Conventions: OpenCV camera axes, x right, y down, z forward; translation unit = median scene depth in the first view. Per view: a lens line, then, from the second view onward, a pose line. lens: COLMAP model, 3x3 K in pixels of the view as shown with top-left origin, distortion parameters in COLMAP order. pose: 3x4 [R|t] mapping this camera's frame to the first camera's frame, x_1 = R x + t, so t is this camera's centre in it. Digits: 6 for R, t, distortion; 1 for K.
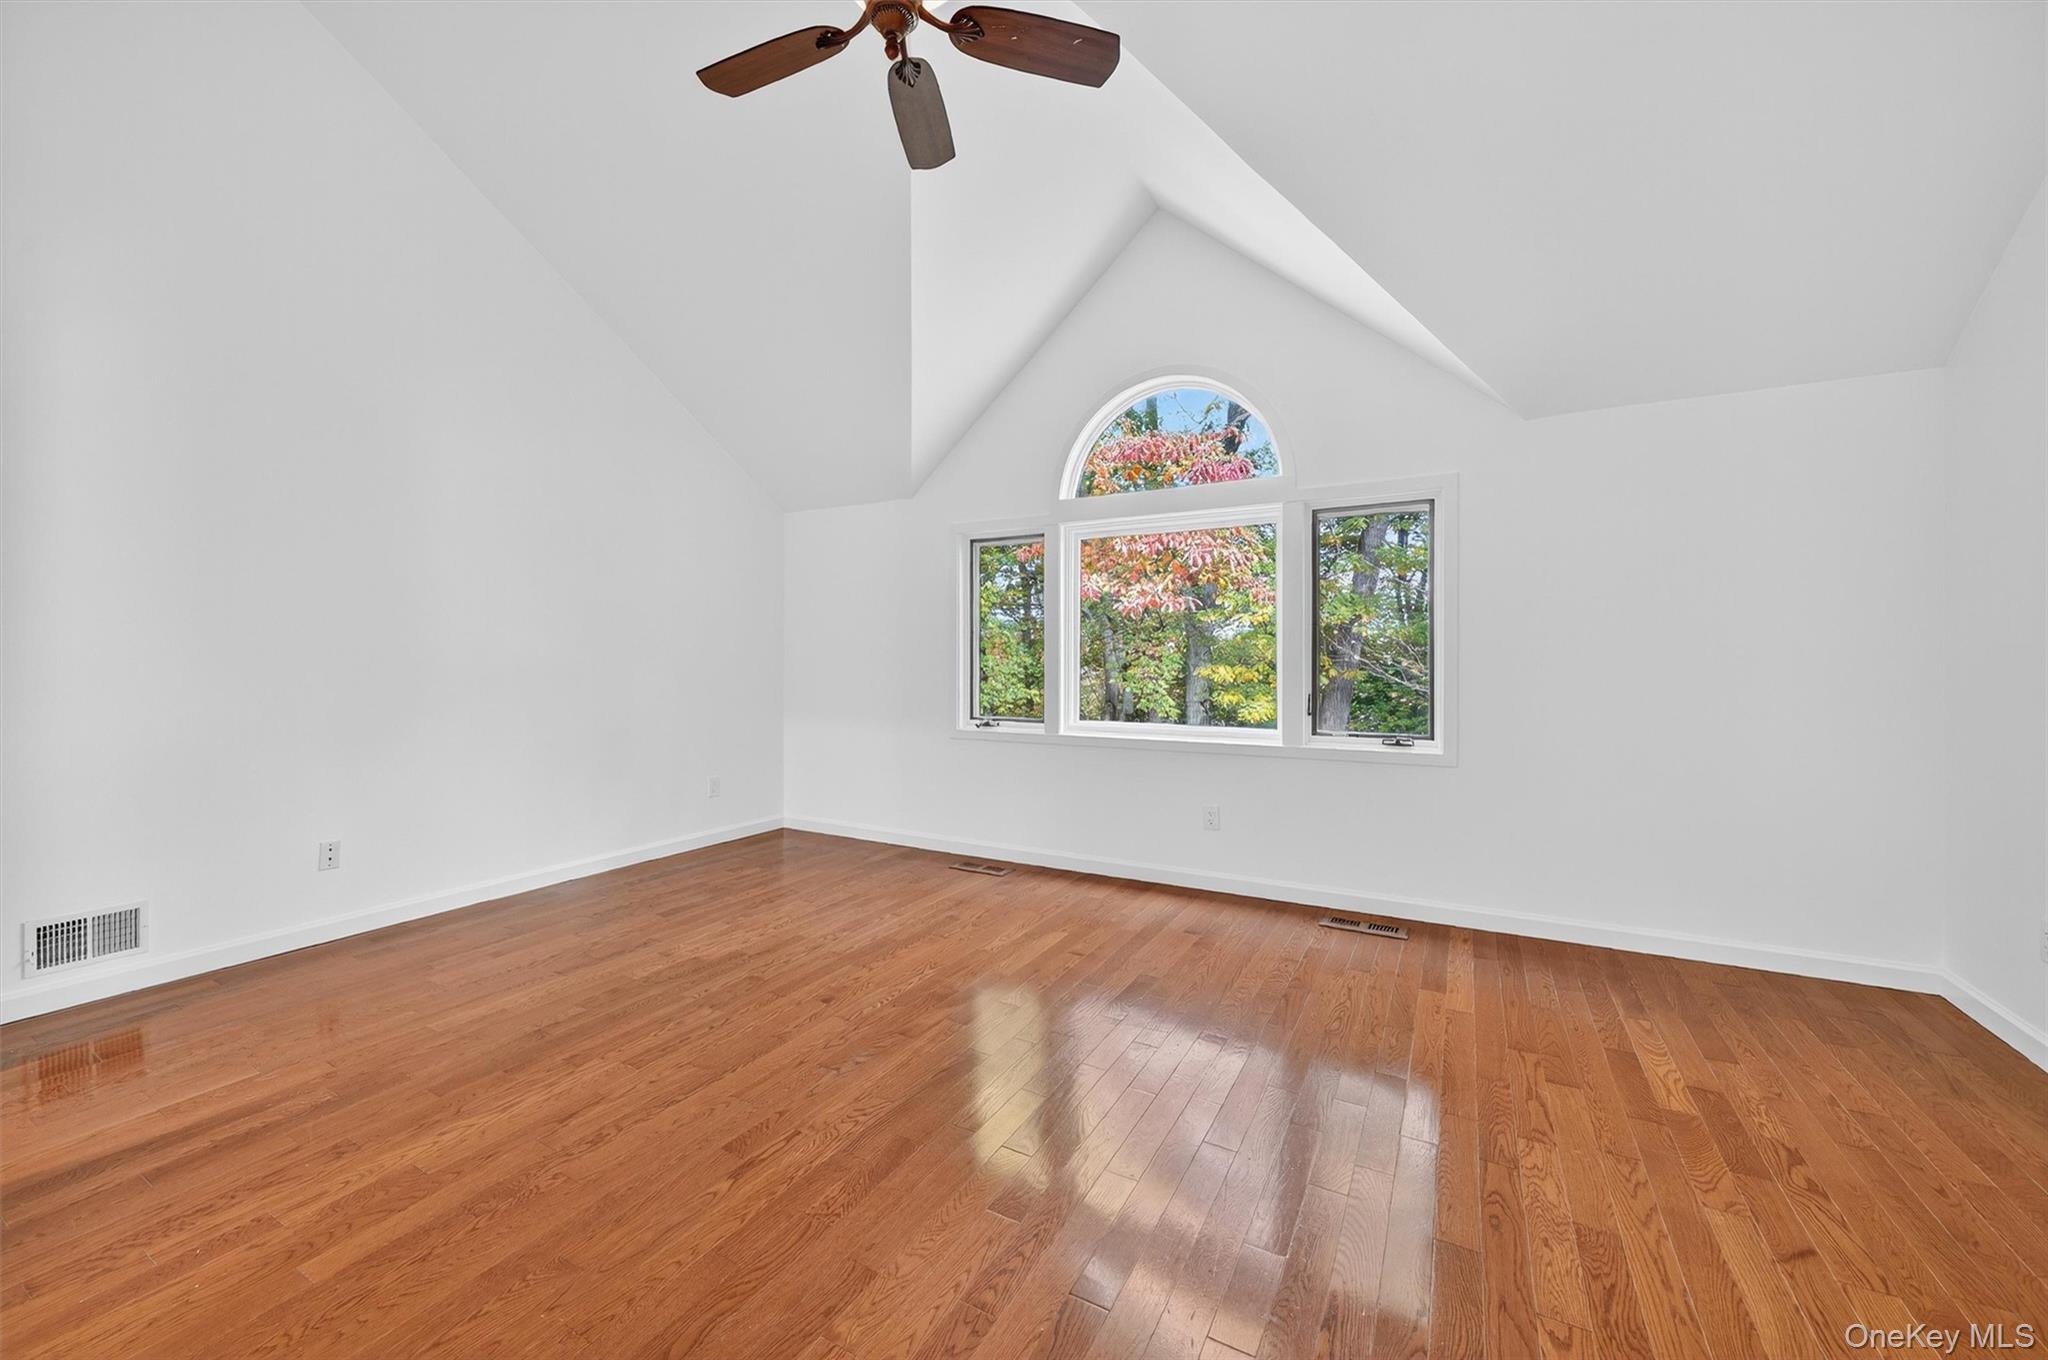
lens RADIAL K [[838.6, 0, 1015.6], [0, 838.6, 655.6], [0, 0, 1]] dist [0.002238, 0.000234]
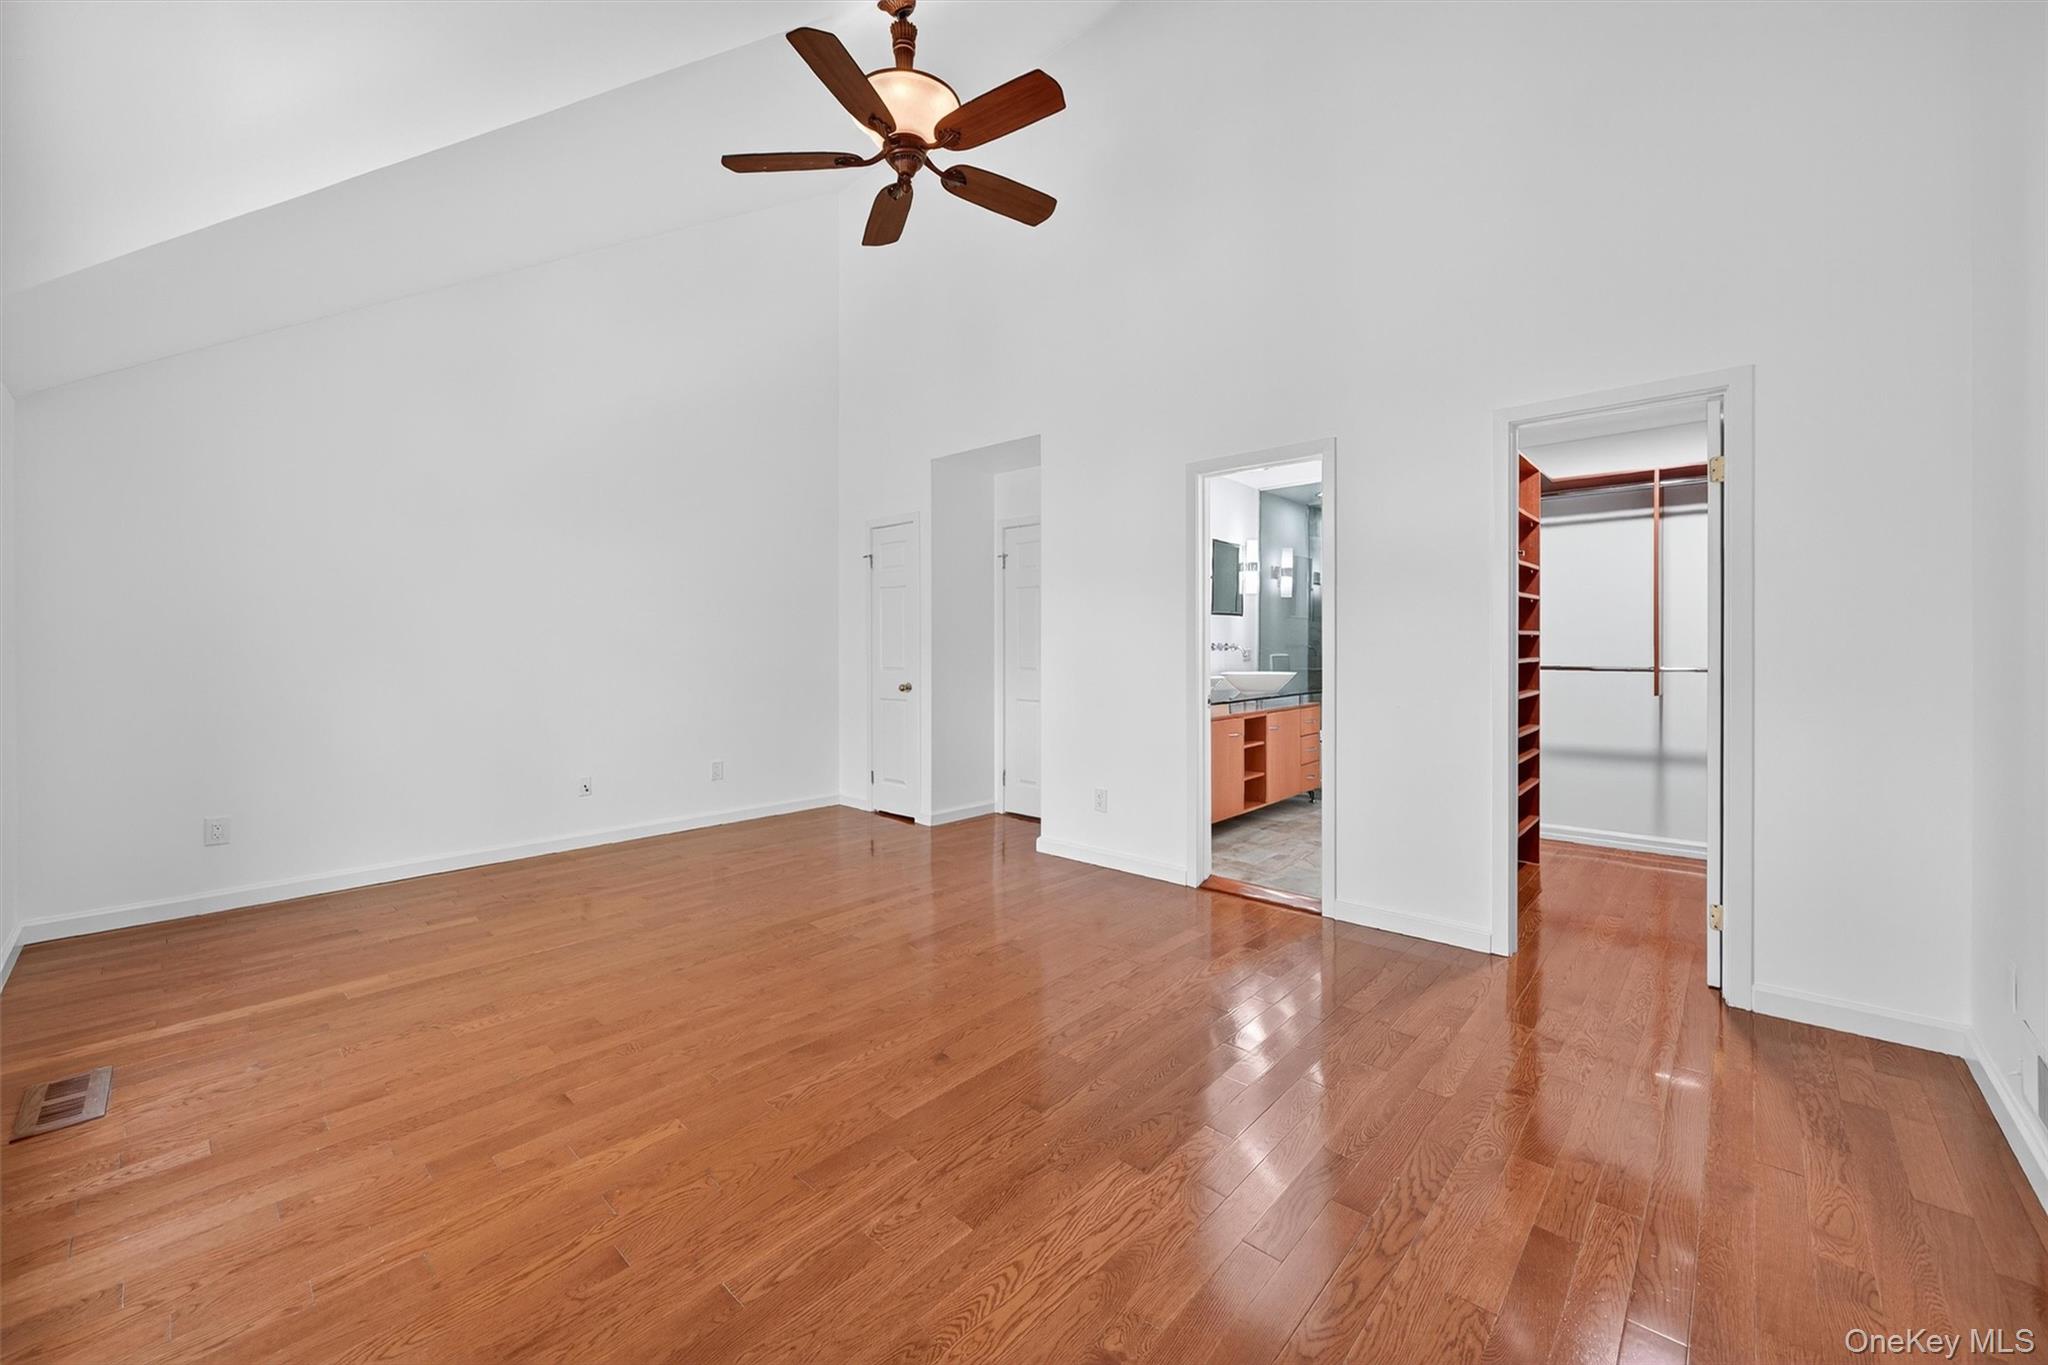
lens RADIAL K [[838.6, 0, 1015.6], [0, 838.6, 658.1], [0, 0, 1]] dist [0.002238, 0.000234]
pose [[-0.975685, 0.002262, 0.219168, -0.449642], [0.004314, 0.999951, 0.008883, 0.005441], [-0.219137, 0.009613, -0.975647, 1.677702]]
